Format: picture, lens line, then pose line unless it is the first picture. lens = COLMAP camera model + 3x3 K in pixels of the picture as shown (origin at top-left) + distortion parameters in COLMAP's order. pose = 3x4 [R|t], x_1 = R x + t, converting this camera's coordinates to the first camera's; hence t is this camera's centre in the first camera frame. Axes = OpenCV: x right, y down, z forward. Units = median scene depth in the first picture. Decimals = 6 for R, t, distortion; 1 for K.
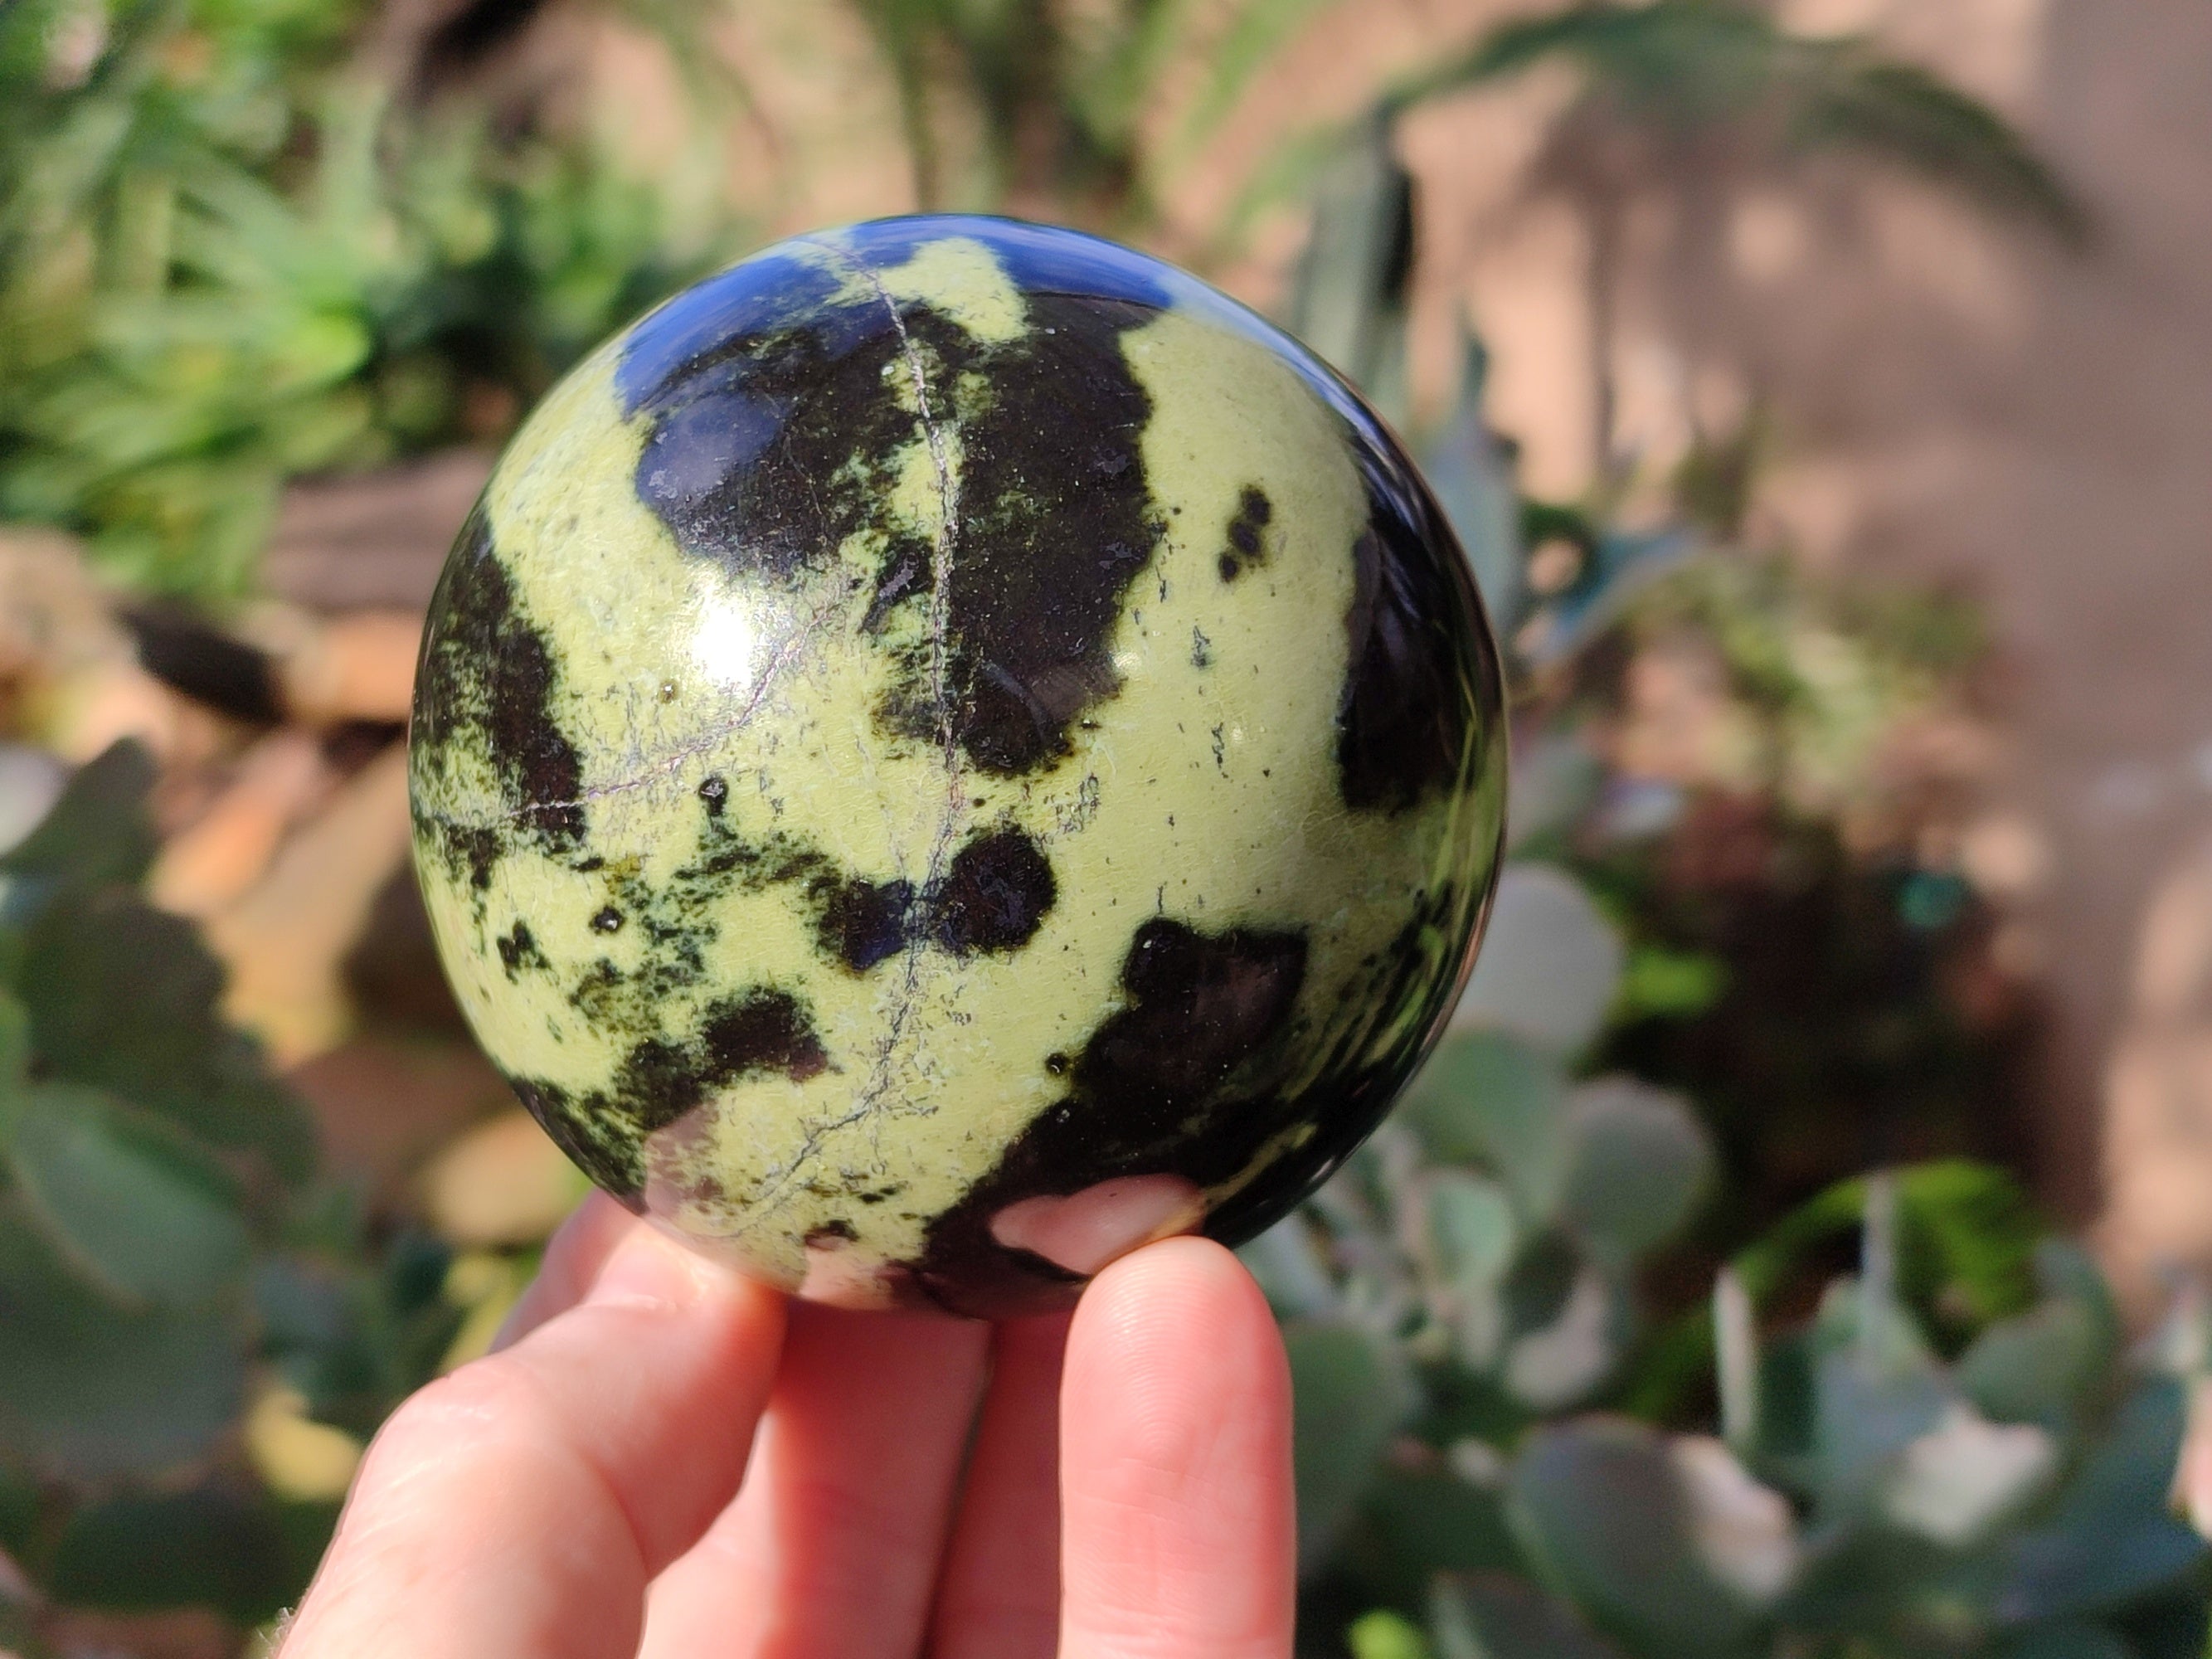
lens RADIAL K [[3407.6, 0, 1106.0], [0, 3407.6, 829.5], [0, 0, 1]] dist [0.232154, -0.009120]
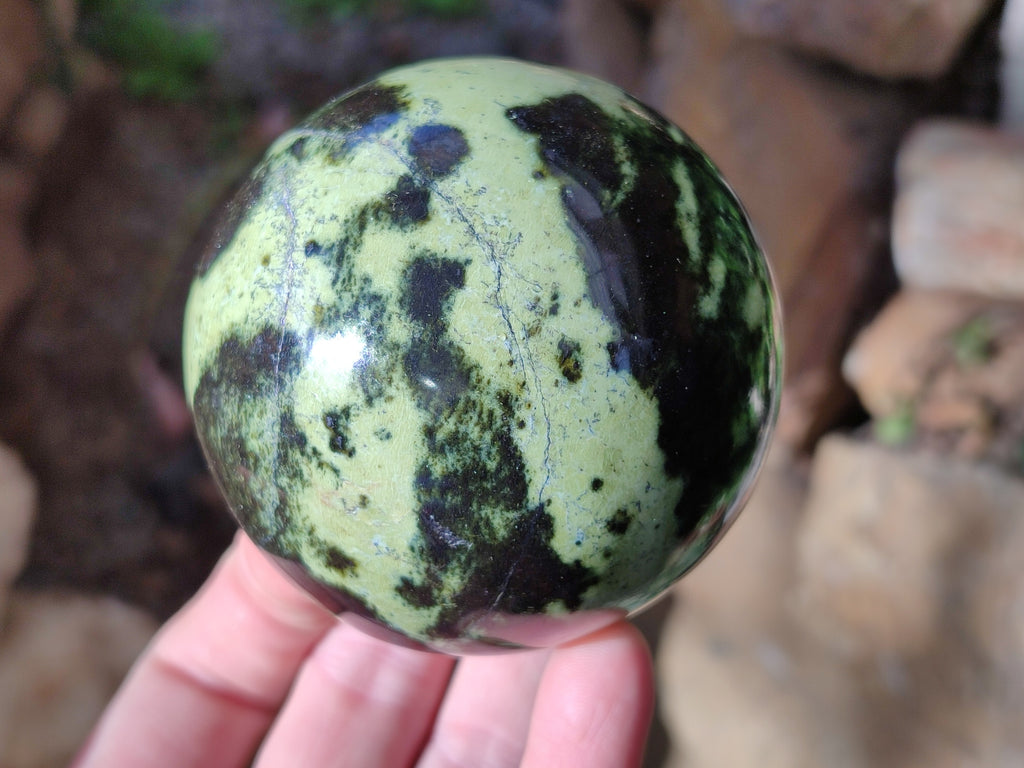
lens RADIAL K [[1577.4, 0, 512.0], [0, 1577.4, 384.0], [0, 0, 1]] dist [0.232154, -0.009120]
pose [[0.599342, -0.721331, 0.347089, -0.398020], [0.717889, 0.292511, -0.631722, 0.627369], [0.354153, 0.627789, 0.693150, 0.483648]]
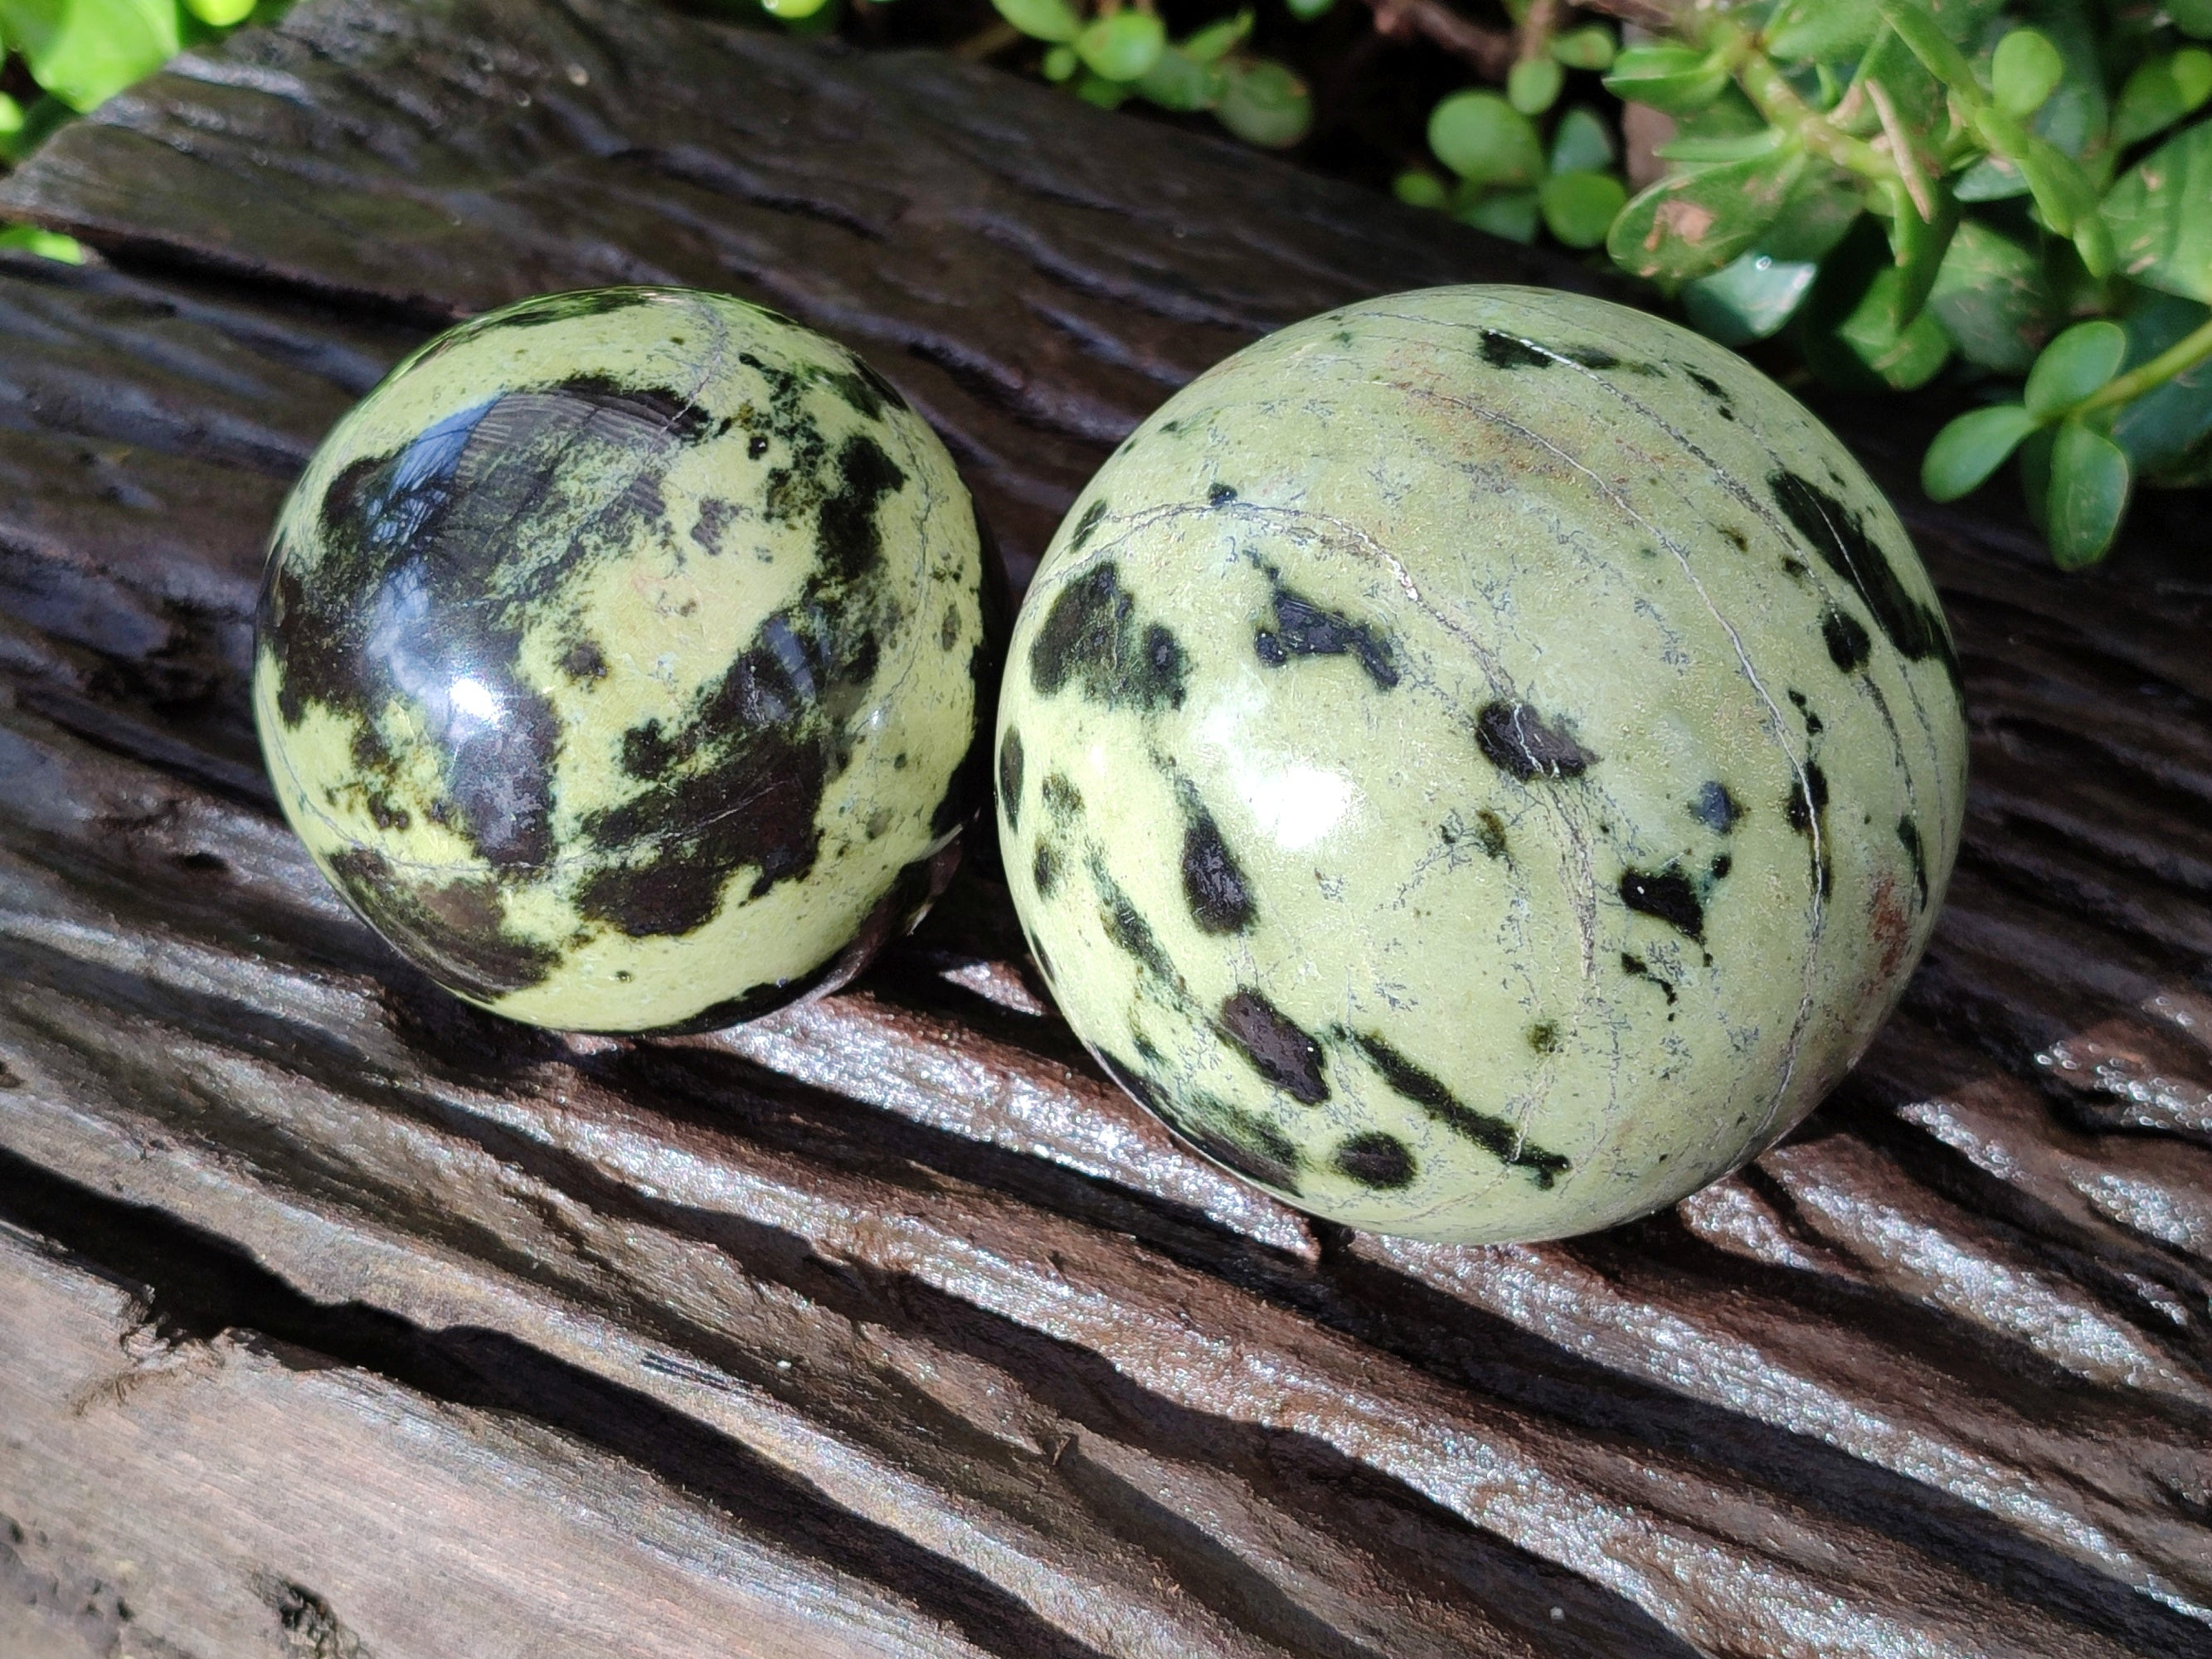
lens RADIAL K [[3407.6, 0, 1106.0], [0, 3407.6, 829.5], [0, 0, 1]] dist [0.232154, -0.009120]
pose [[0.354697, -0.086572, 0.930965, -1.546911], [0.822521, 0.502342, -0.266667, 0.655539], [-0.444577, 0.860324, 0.249386, 0.709618]]
